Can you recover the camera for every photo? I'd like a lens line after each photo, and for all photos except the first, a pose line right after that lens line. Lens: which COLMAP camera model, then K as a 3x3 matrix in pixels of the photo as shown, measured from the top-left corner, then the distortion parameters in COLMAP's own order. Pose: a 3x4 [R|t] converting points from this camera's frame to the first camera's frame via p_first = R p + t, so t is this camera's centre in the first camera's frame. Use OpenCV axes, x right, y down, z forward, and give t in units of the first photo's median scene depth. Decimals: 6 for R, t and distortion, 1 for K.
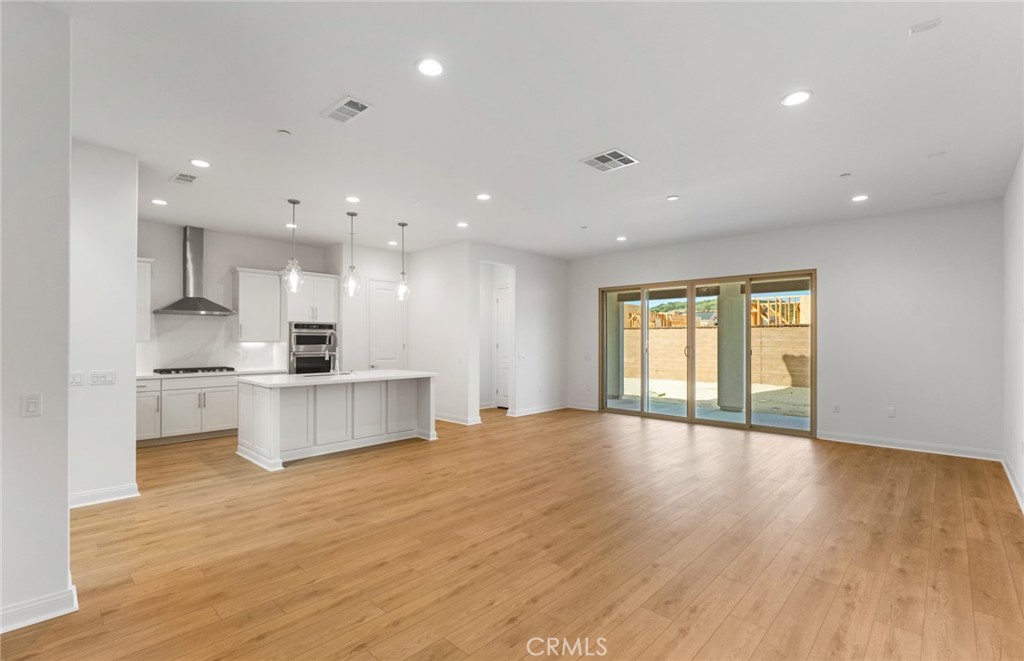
lens RADIAL K [[461.7, 0, 506.4], [0, 461.7, 340.0], [0, 0, 1]] dist [0.000095, 0.000049]
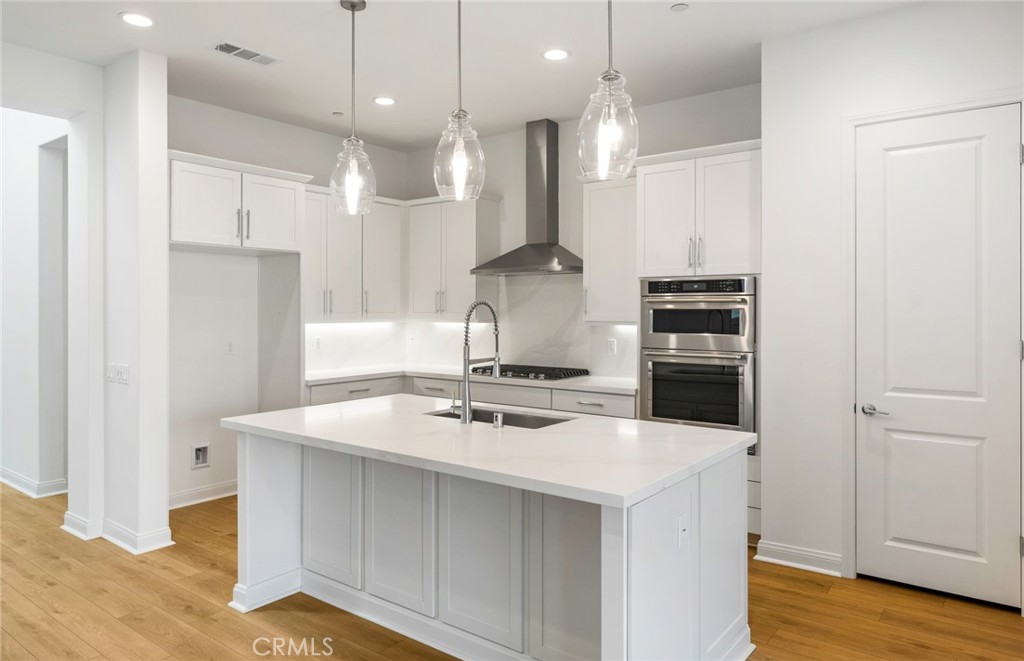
lens RADIAL K [[662.3, 0, 510.7], [0, 662.3, 309.6], [0, 0, 1]] dist [-0.003897, 0.000532]
pose [[0.111670, 0.000142, -0.993745, 0.146695], [0.003019, 0.999995, 0.000483, -0.012460], [0.993741, -0.003054, 0.111669, 0.932815]]
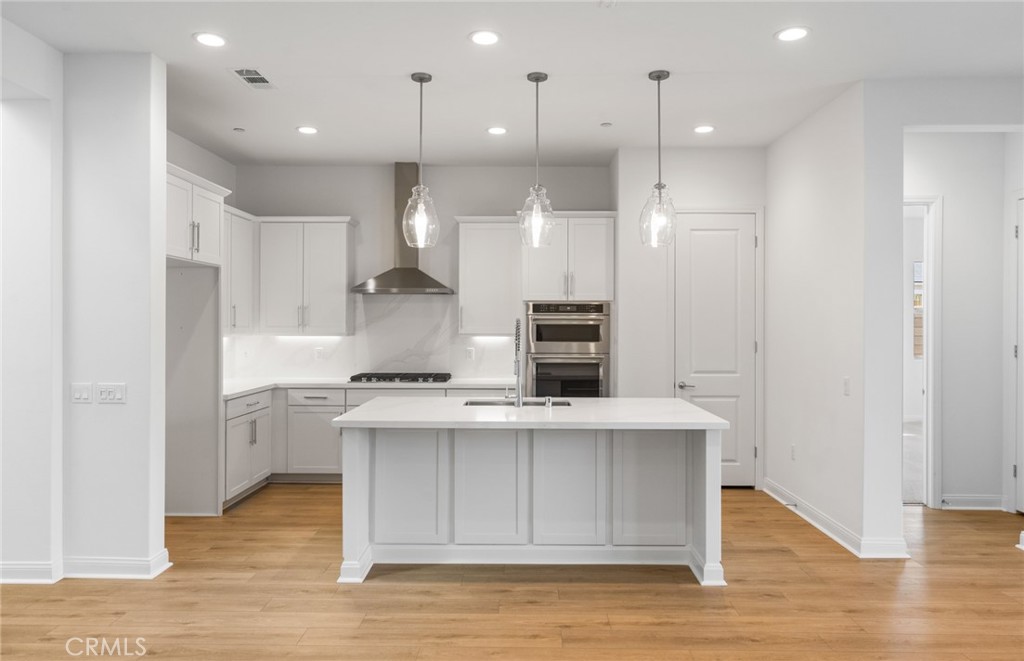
lens RADIAL K [[683.1, 0, 508.9], [0, 683.1, 325.3], [0, 0, 1]] dist [0.000997, 0.000339]
pose [[0.679866, 0.002870, -0.733331, 0.161842], [-0.000147, 0.999993, 0.003777, -0.014417], [0.733337, -0.002460, 0.679861, 0.466243]]
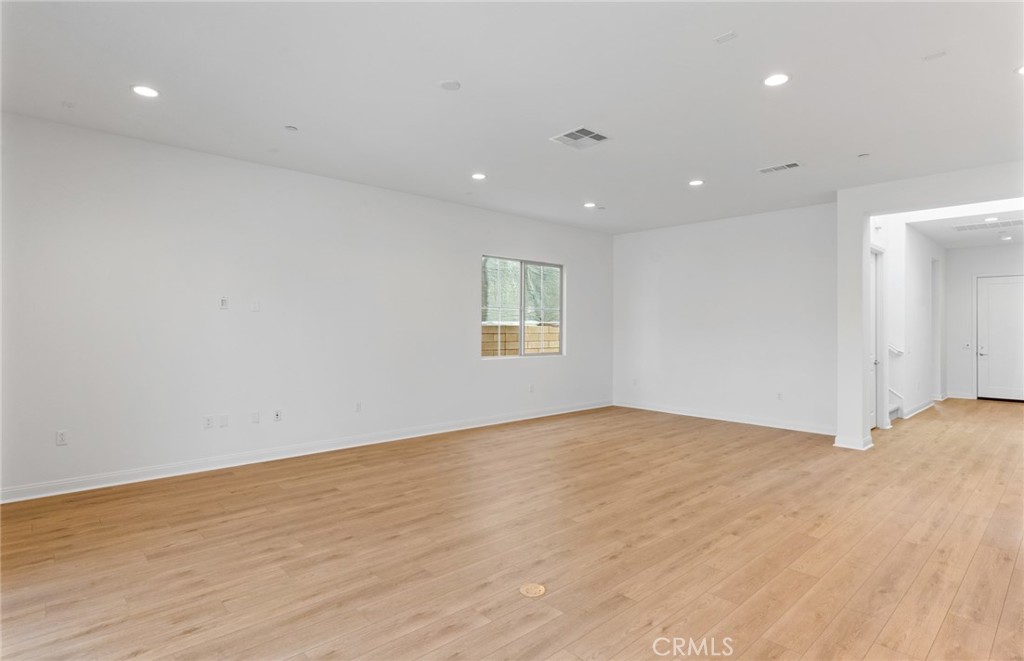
lens RADIAL K [[526.6, 0, 512.0], [0, 526.6, 330.5], [0, 0, 1]] dist [-0.000398, -0.000107]
pose [[-0.998361, -0.008515, 0.056600, 0.201636], [-0.008363, 0.999961, 0.002915, 0.003593], [-0.056623, 0.002436, -0.998393, 1.394001]]
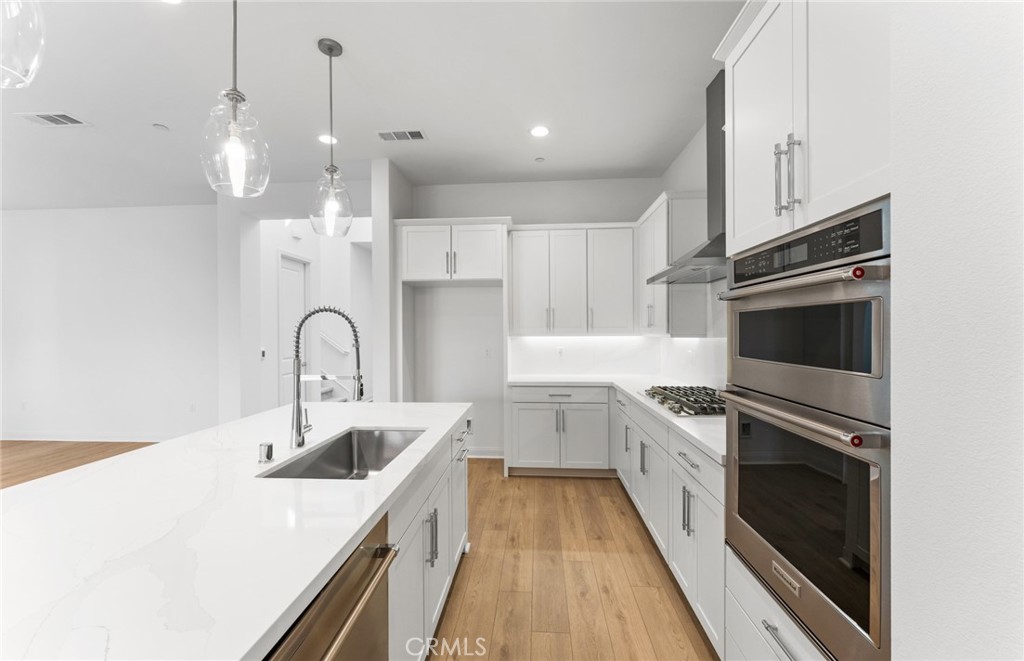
lens RADIAL K [[409.3, 0, 510.1], [0, 409.3, 331.3], [0, 0, 1]] dist [0.001035, -0.000459]
pose [[-0.766618, 0.004131, -0.642090, -0.283872], [0.007033, 0.999973, -0.001963, -0.001697], [0.642065, -0.006021, -0.766627, 1.252625]]
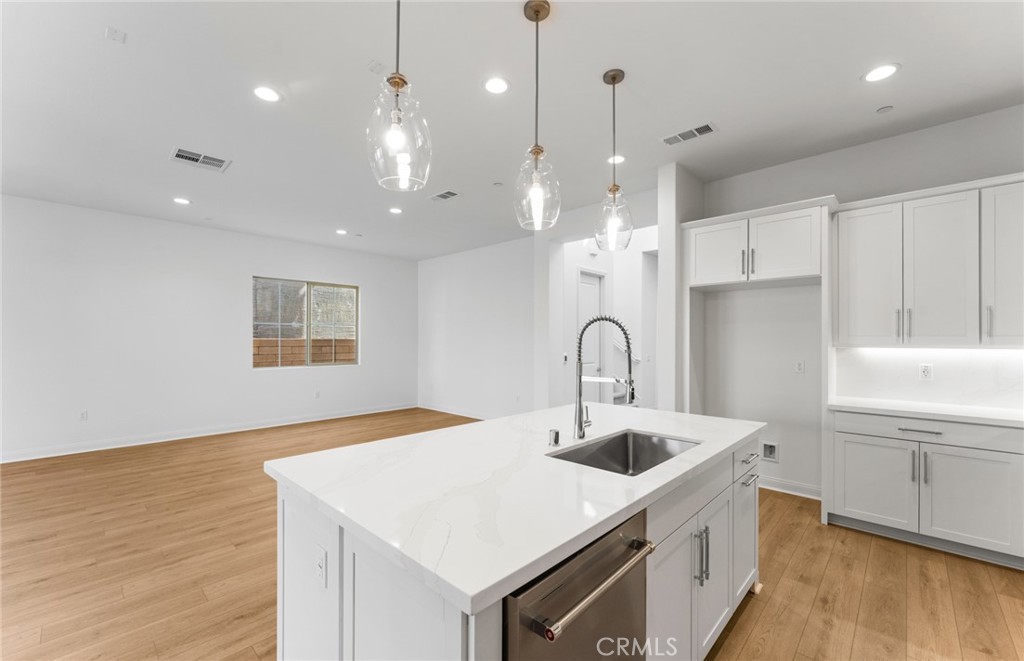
lens RADIAL K [[417.6, 0, 508.3], [0, 417.6, 339.7], [0, 0, 1]] dist [-0.000295, -0.000044]
pose [[-0.999987, -0.003561, -0.003603, -0.294186], [-0.003545, 0.999984, -0.004484, -0.000176], [0.003619, -0.004471, -0.999983, 1.273562]]
